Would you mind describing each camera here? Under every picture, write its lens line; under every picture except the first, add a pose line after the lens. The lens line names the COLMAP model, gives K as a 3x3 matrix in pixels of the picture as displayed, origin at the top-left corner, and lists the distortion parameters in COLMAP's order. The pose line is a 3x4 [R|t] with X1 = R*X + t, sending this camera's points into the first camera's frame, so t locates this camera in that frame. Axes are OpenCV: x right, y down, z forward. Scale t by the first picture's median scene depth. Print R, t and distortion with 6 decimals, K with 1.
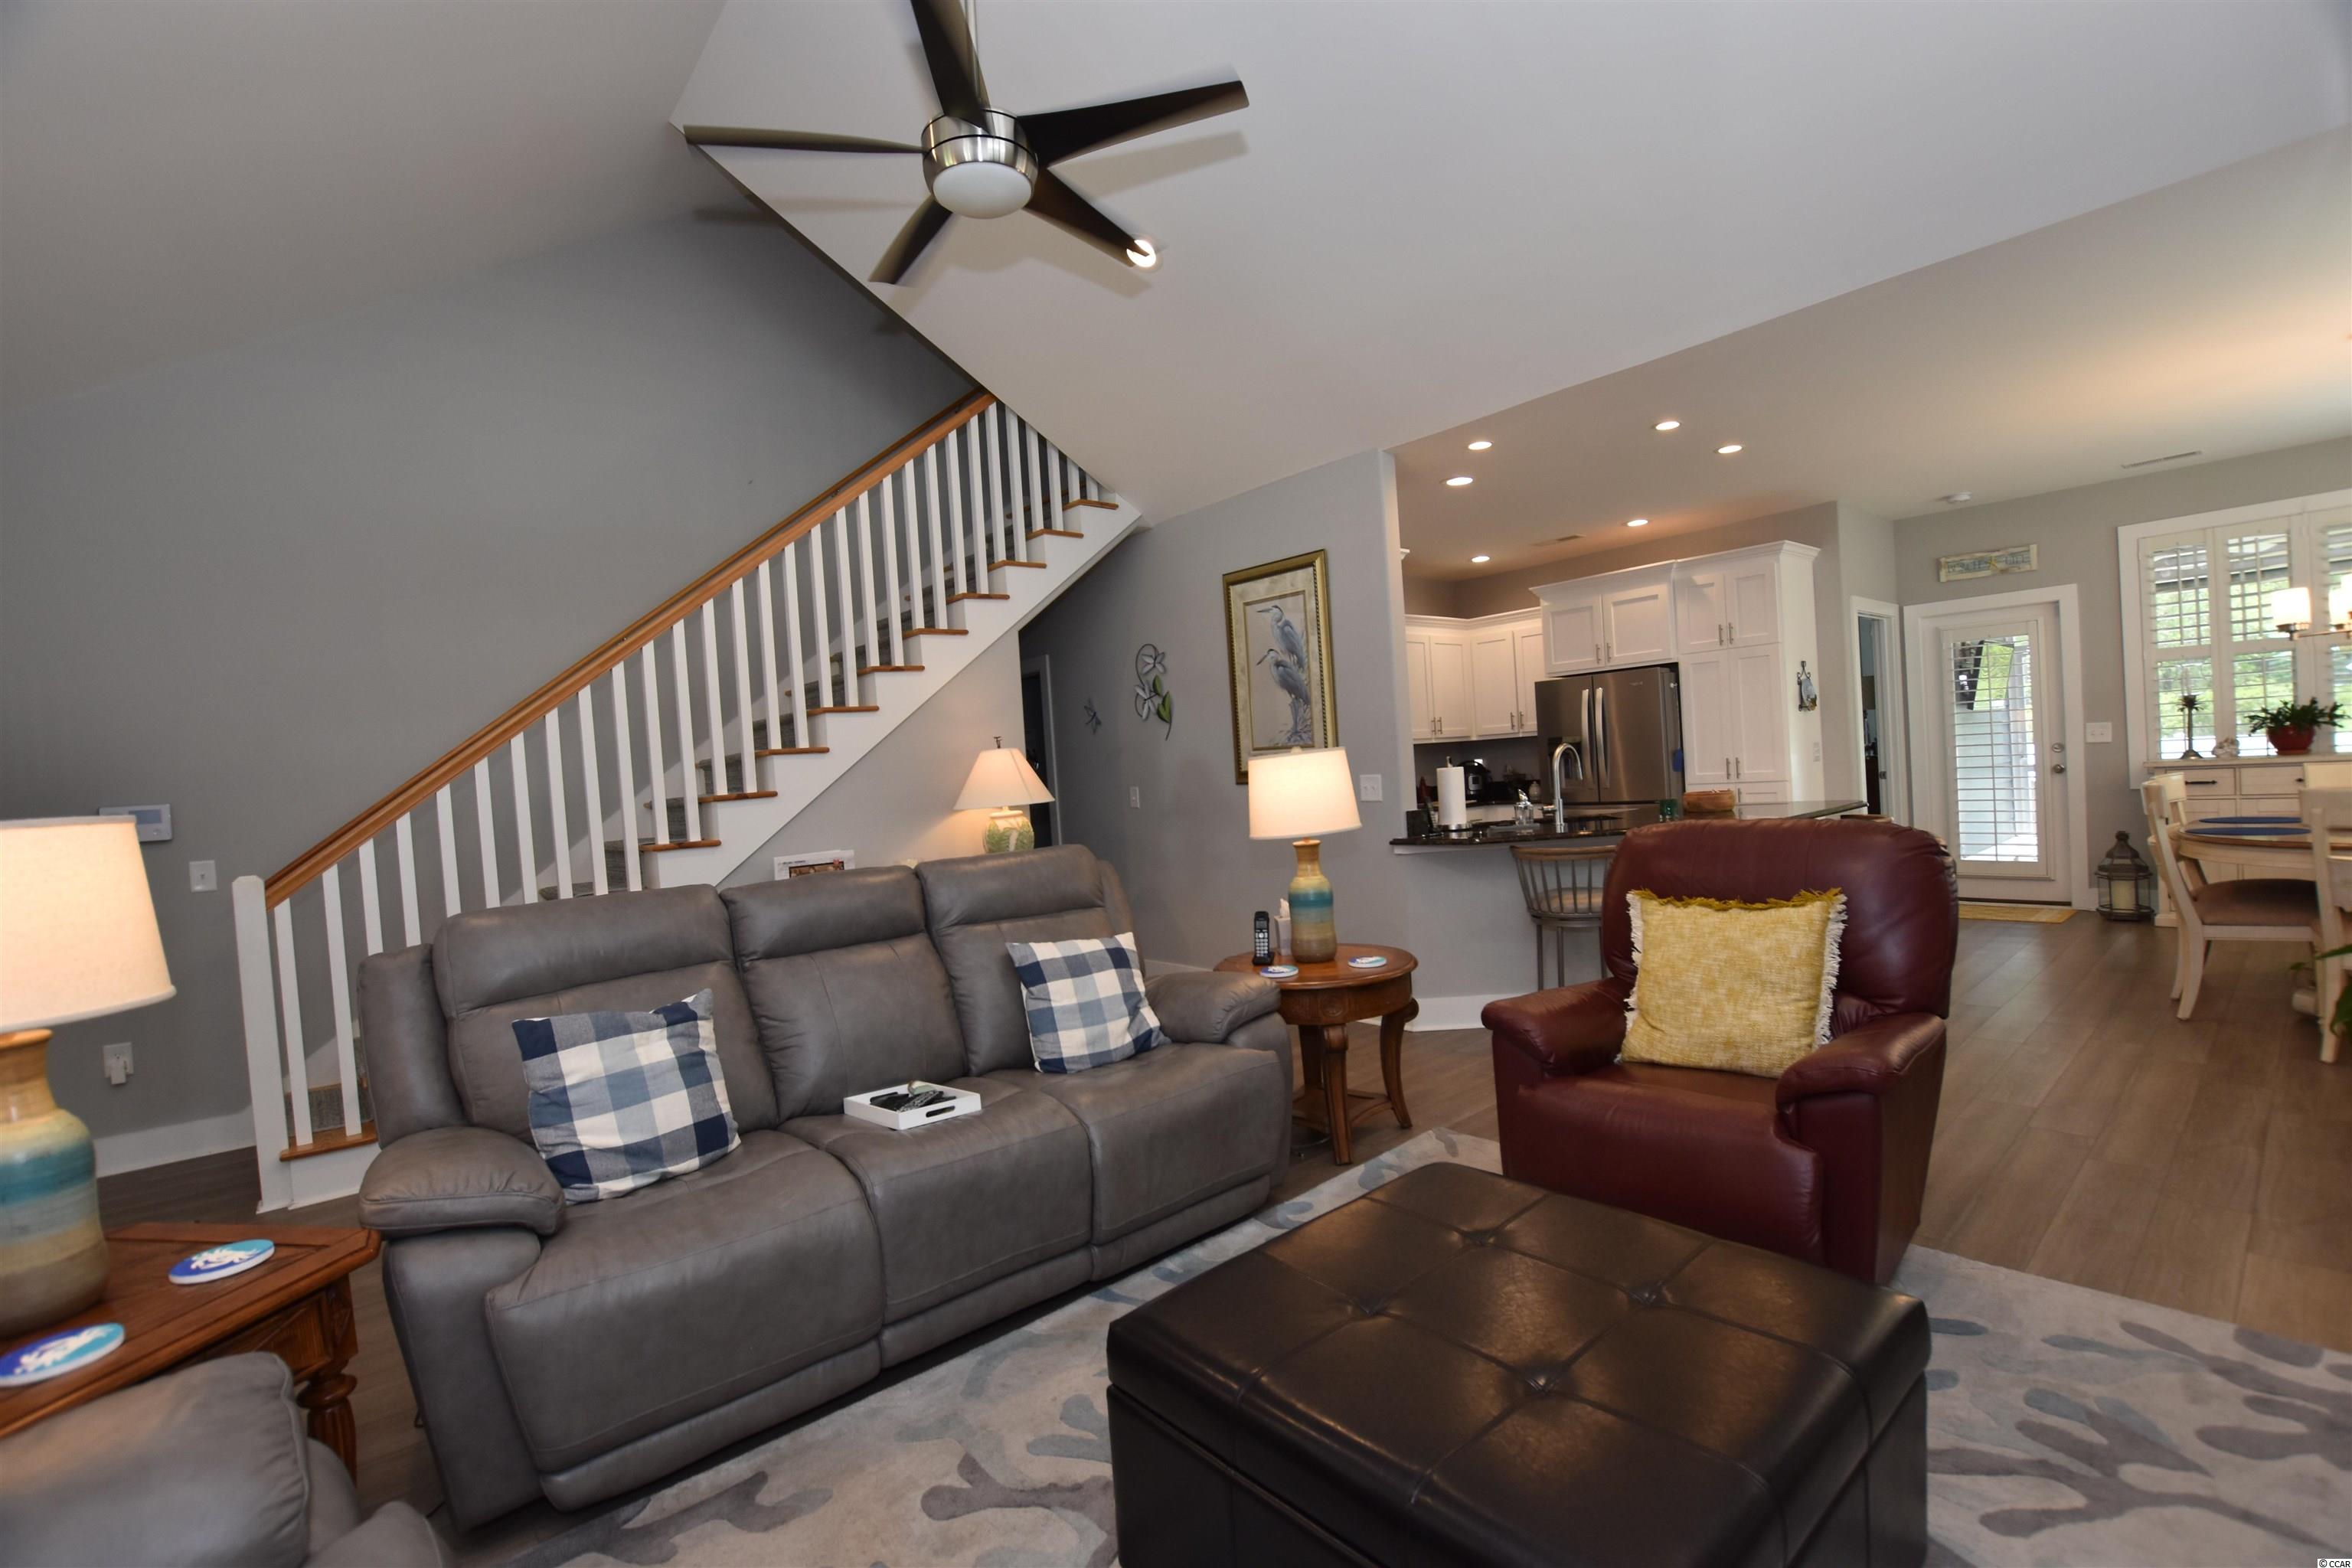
lens RADIAL K [[1031.0, 0, 1186.7], [0, 1031.0, 792.0], [0, 0, 1]] dist [-0.026407, 0.000337]
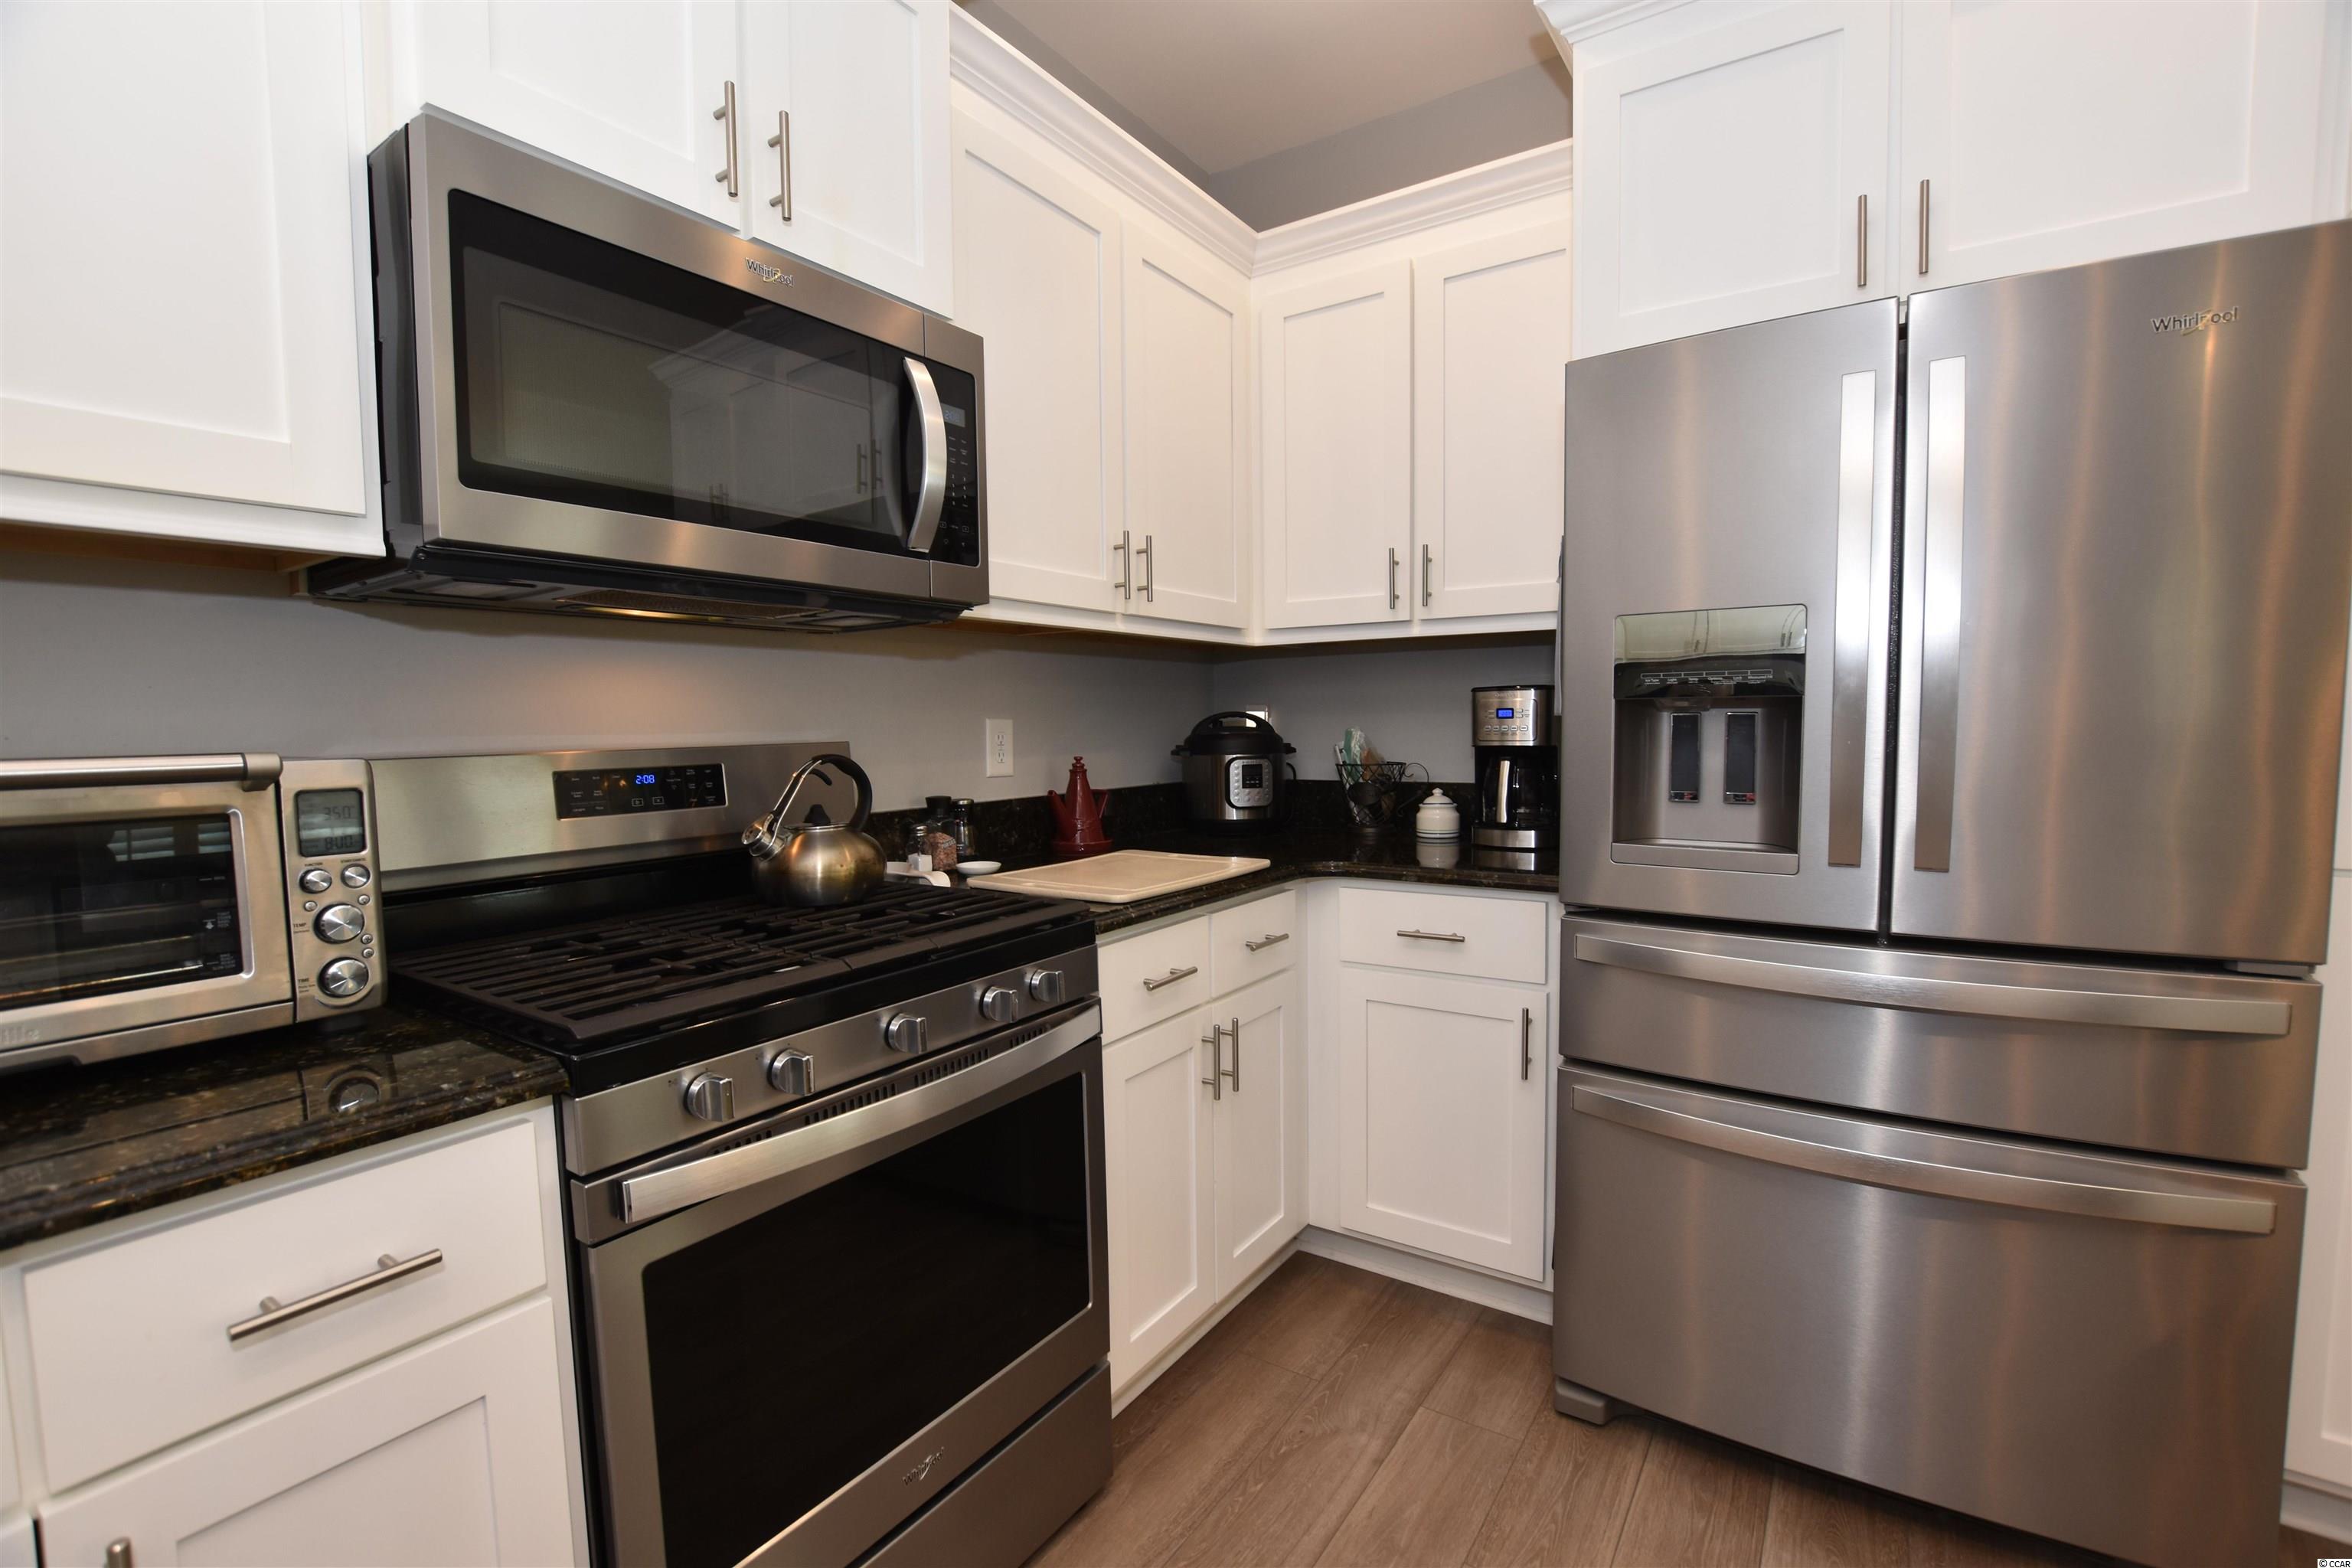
lens RADIAL K [[1031.0, 0, 1186.7], [0, 1031.0, 792.0], [0, 0, 1]] dist [-0.026407, 0.000337]
pose [[0.963116, 0.037425, 0.266471, 0.215305], [-0.047463, 0.998382, 0.031328, -0.018252], [-0.264867, -0.042820, 0.963334, 0.850596]]
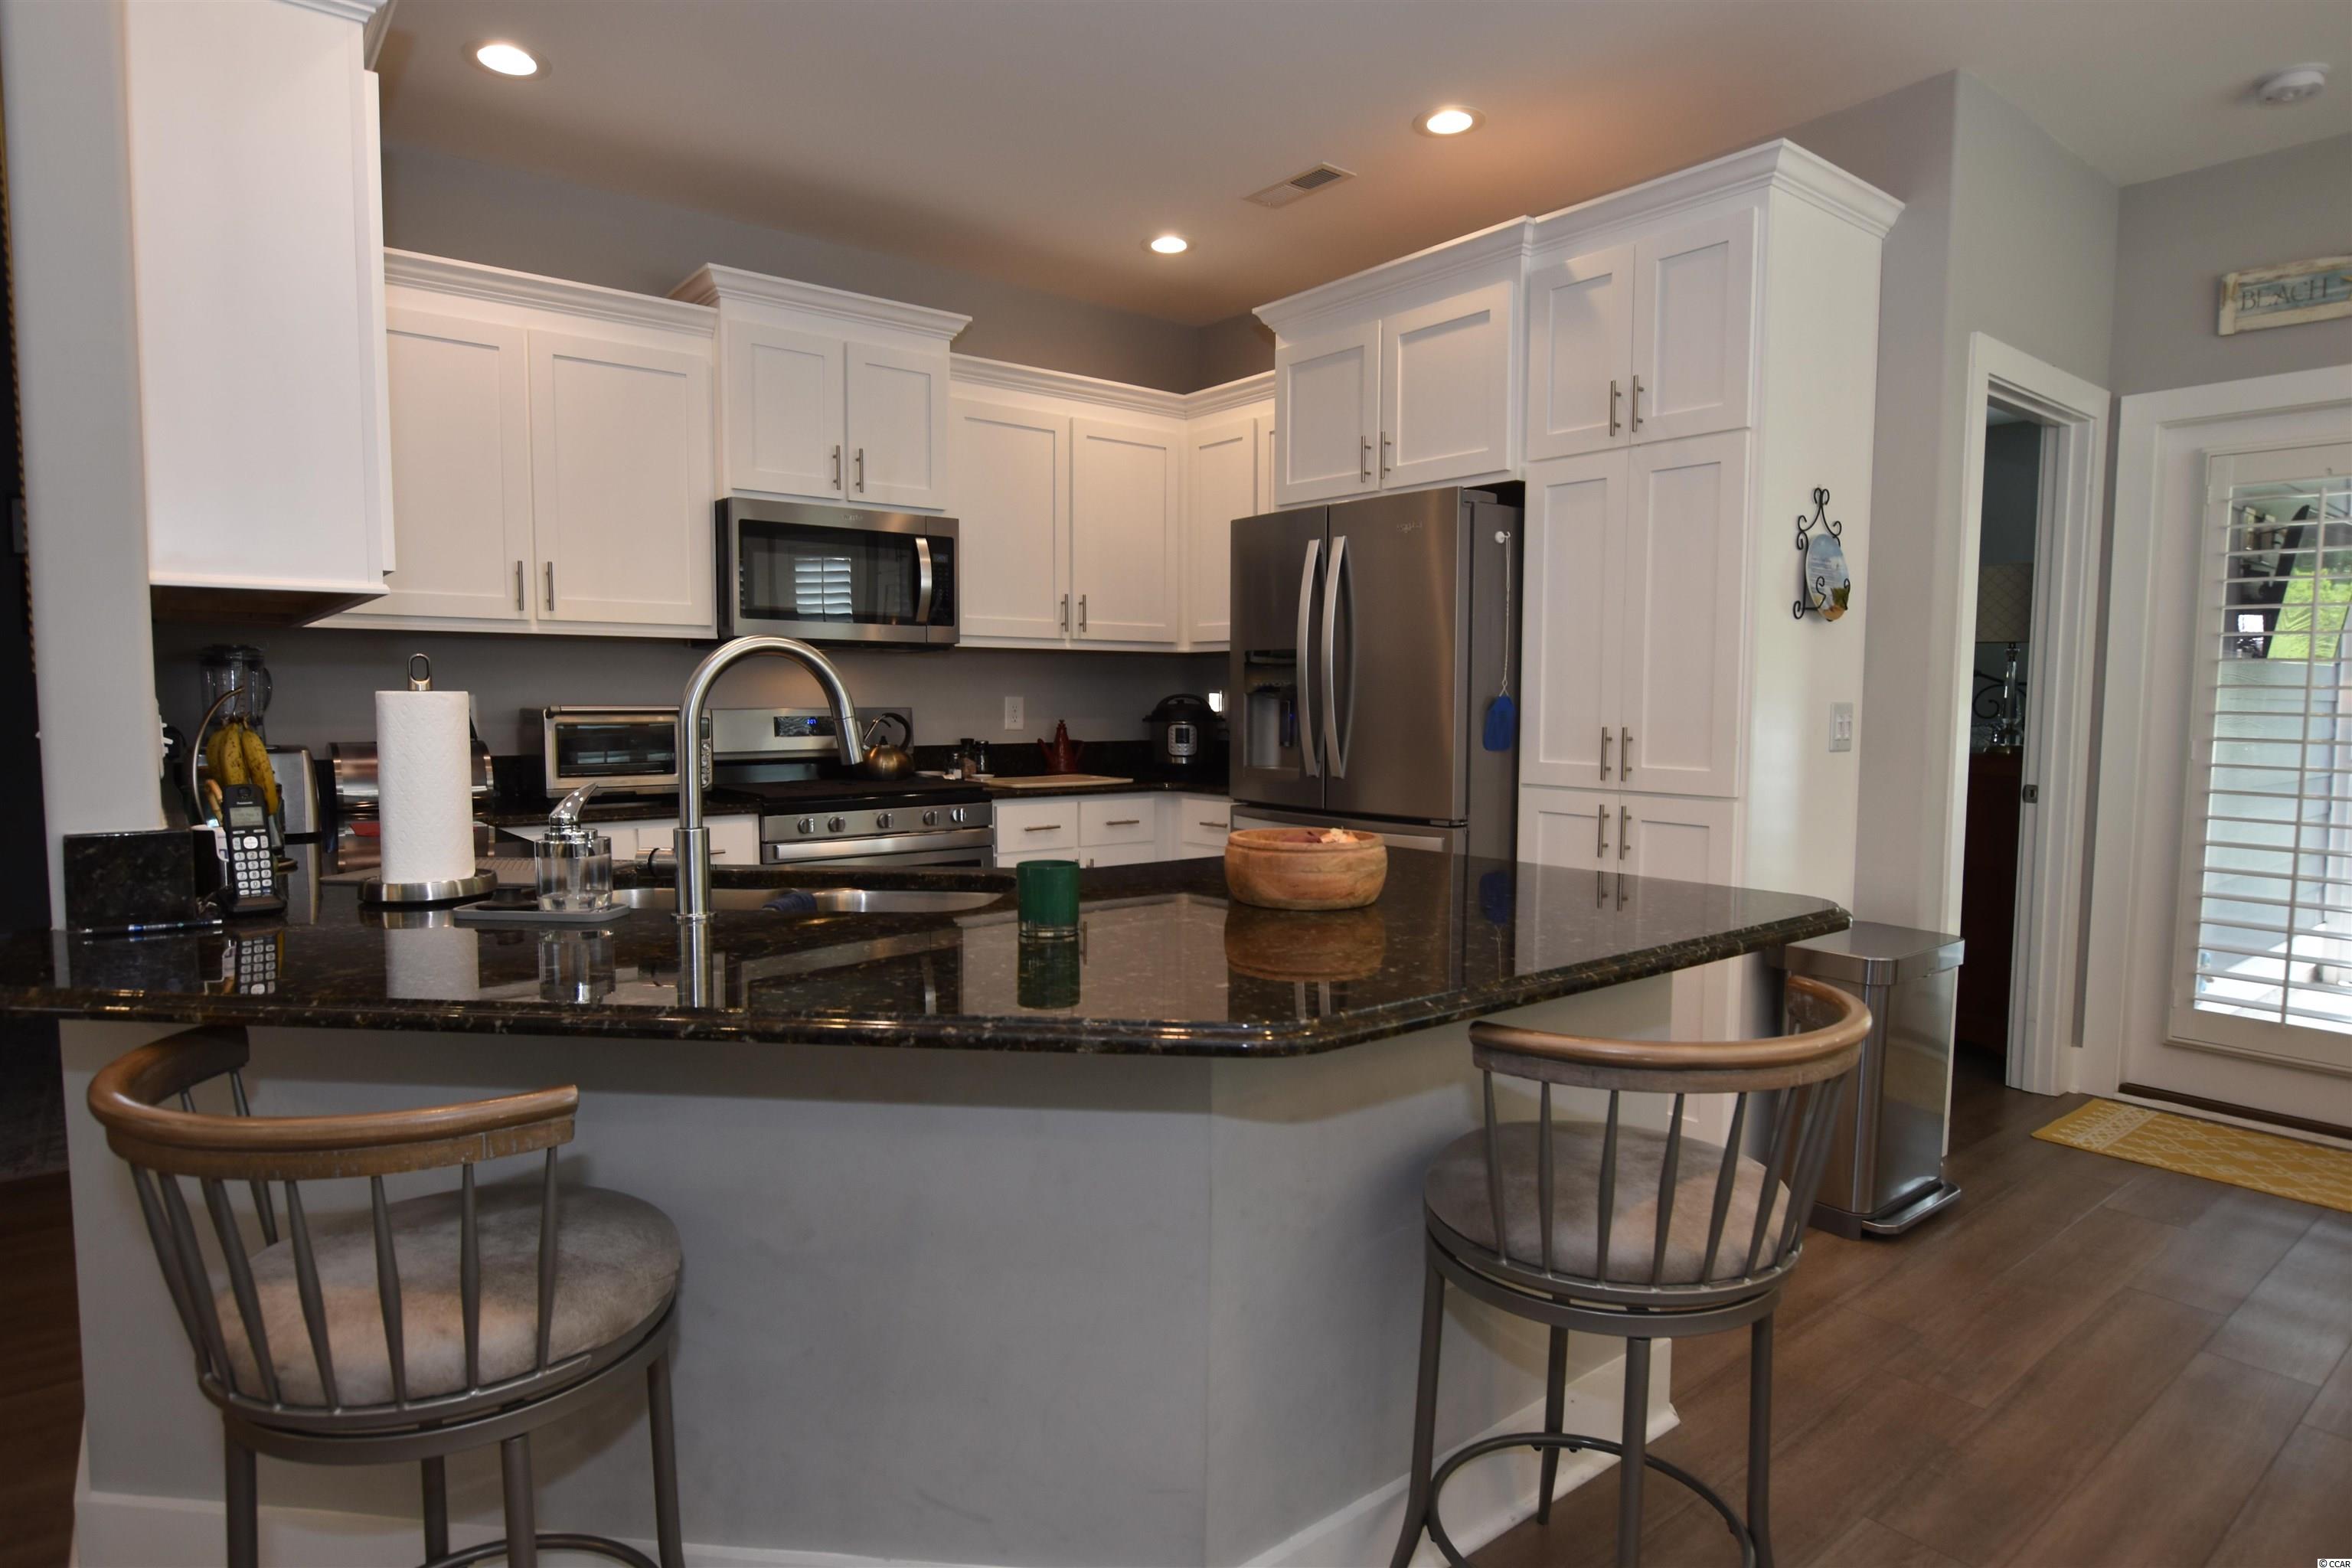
lens RADIAL K [[1296.7, 0, 1190.5], [0, 1296.7, 788.8], [0, 0, 1]] dist [-0.014719, 0.000221]
pose [[0.996801, 0.074088, -0.029968, 0.366132], [-0.072377, 0.995881, 0.054621, -0.023951], [0.033892, -0.052277, 0.998057, 0.470801]]
